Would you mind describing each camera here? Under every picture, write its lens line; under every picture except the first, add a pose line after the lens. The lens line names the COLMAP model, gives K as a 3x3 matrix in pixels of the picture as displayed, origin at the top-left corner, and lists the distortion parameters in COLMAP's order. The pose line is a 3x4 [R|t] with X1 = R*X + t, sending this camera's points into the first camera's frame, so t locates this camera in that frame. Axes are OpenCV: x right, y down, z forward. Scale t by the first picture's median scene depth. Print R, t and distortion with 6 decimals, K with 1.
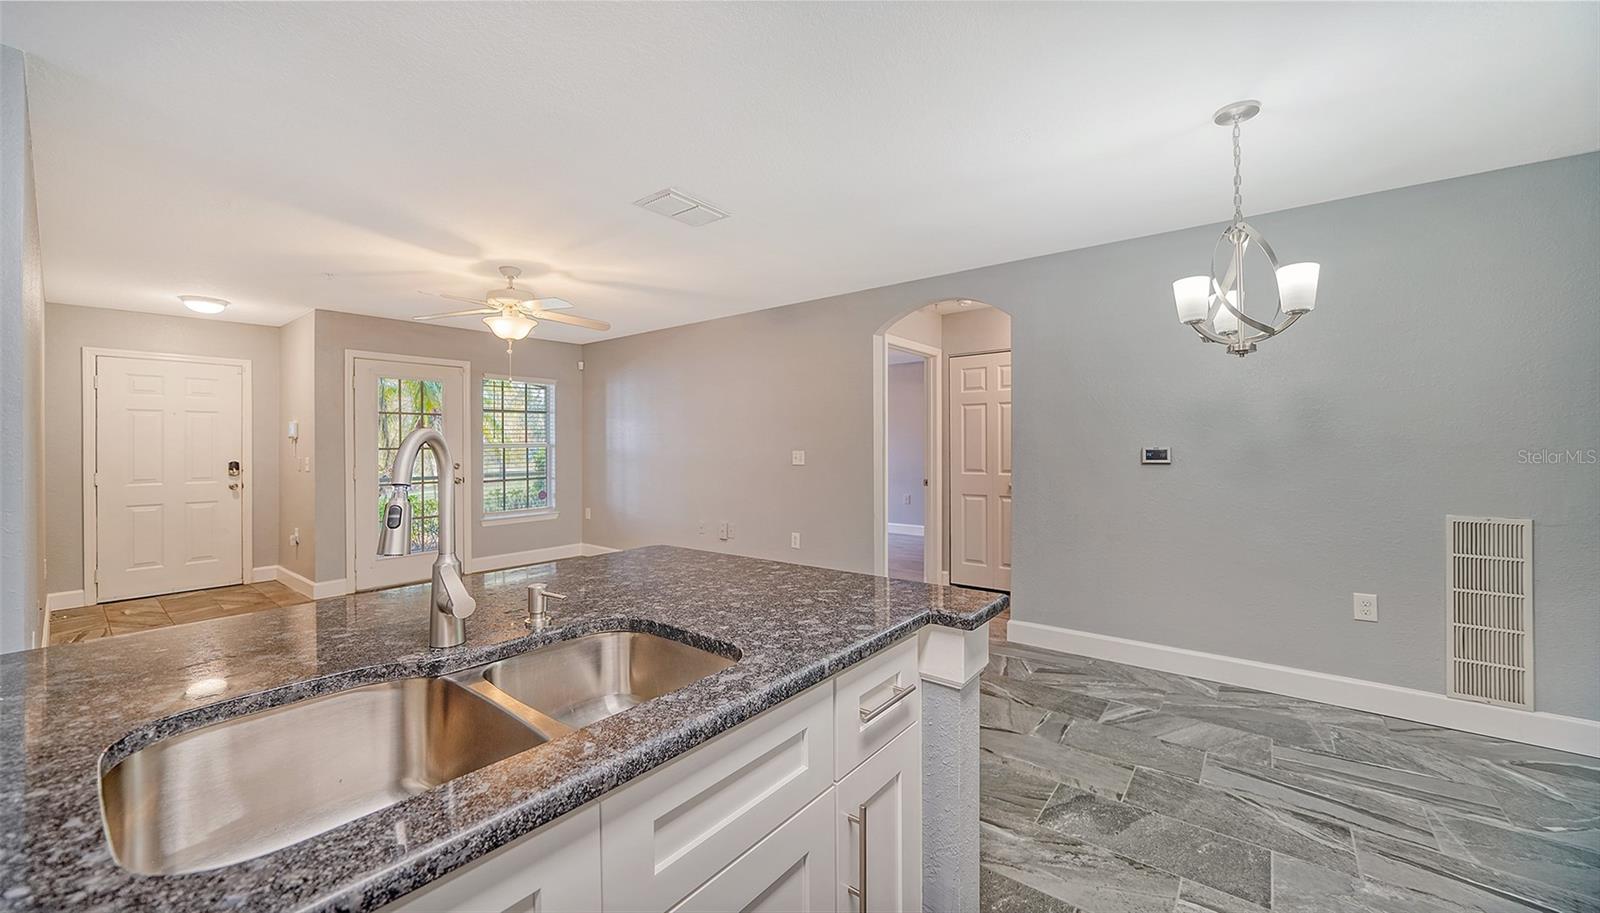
lens RADIAL K [[600.5, 0, 783.9], [0, 600.5, 445.2], [0, 0, 1]] dist [-0.018474, -0.000099]
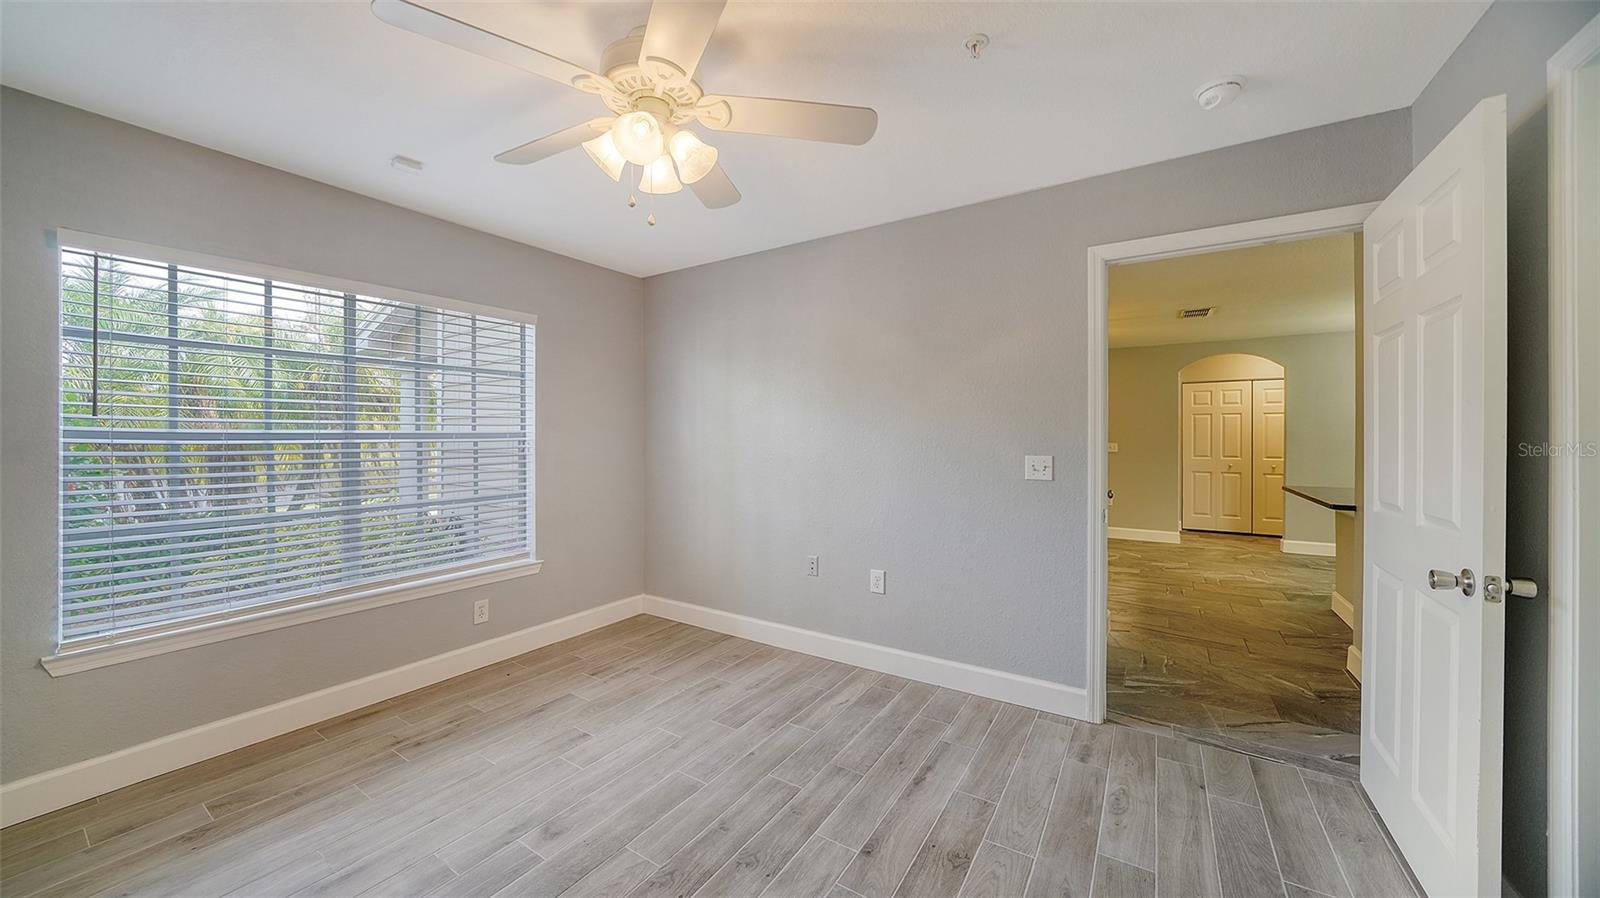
lens RADIAL K [[555.0, 0, 795.0], [0, 555.0, 444.2], [0, 0, 1]] dist [-0.006077, 0.000200]
pose [[0.994606, -0.001863, 0.103707, -0.966744], [0.001268, 0.999982, 0.005806, -0.000605], [-0.103716, -0.005643, 0.994591, -0.364218]]
